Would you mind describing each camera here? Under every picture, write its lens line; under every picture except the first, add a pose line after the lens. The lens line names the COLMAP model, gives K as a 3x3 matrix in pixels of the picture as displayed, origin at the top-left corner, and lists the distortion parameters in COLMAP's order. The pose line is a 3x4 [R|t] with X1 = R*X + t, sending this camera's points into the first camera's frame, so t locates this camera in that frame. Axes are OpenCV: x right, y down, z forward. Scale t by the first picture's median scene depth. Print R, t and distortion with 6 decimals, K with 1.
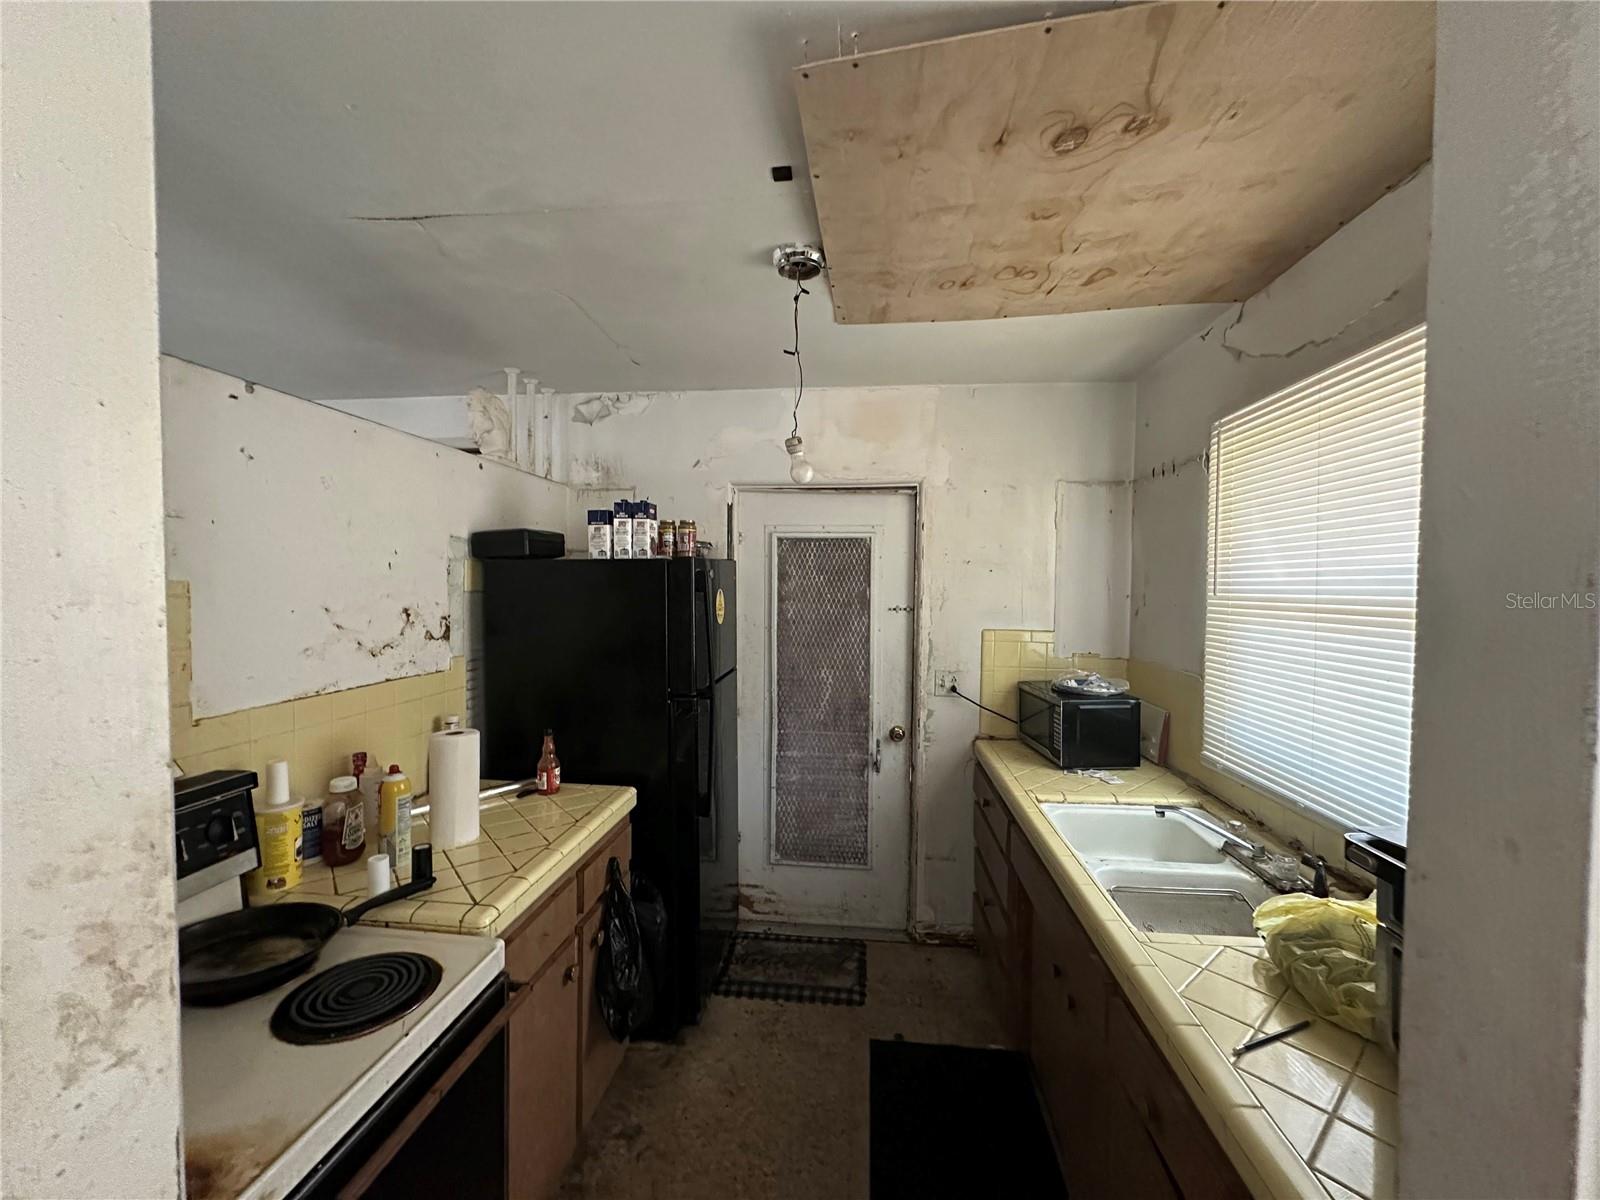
lens RADIAL K [[641.7, 0, 798.5], [0, 641.7, 602.4], [0, 0, 1]] dist [-0.001551, 0.001459]
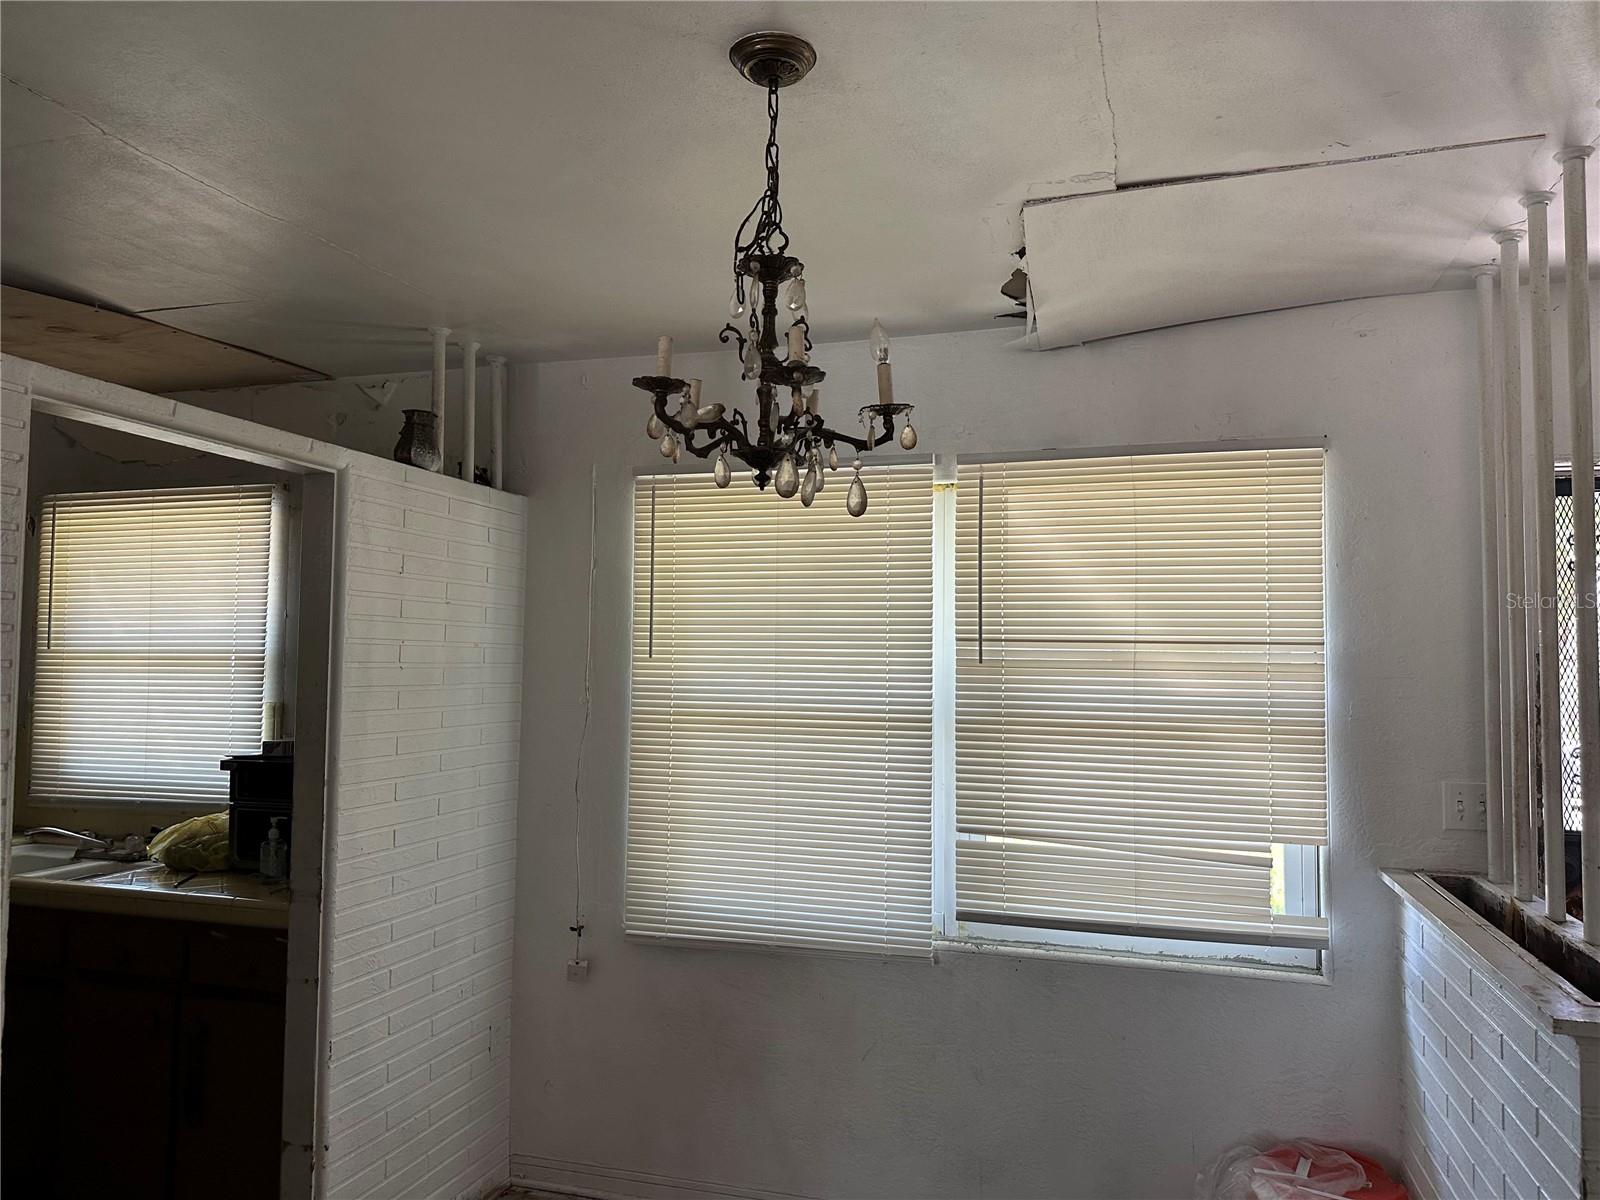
lens RADIAL K [[1112.6, 0, 799.9], [0, 1112.6, 604.1], [0, 0, 1]] dist [0.088554, -0.117971]
pose [[0.196816, 0.051084, 0.979109, -1.469275], [0.021600, 0.998173, -0.056420, 0.072573], [-0.980202, 0.032253, 0.195353, -0.957745]]
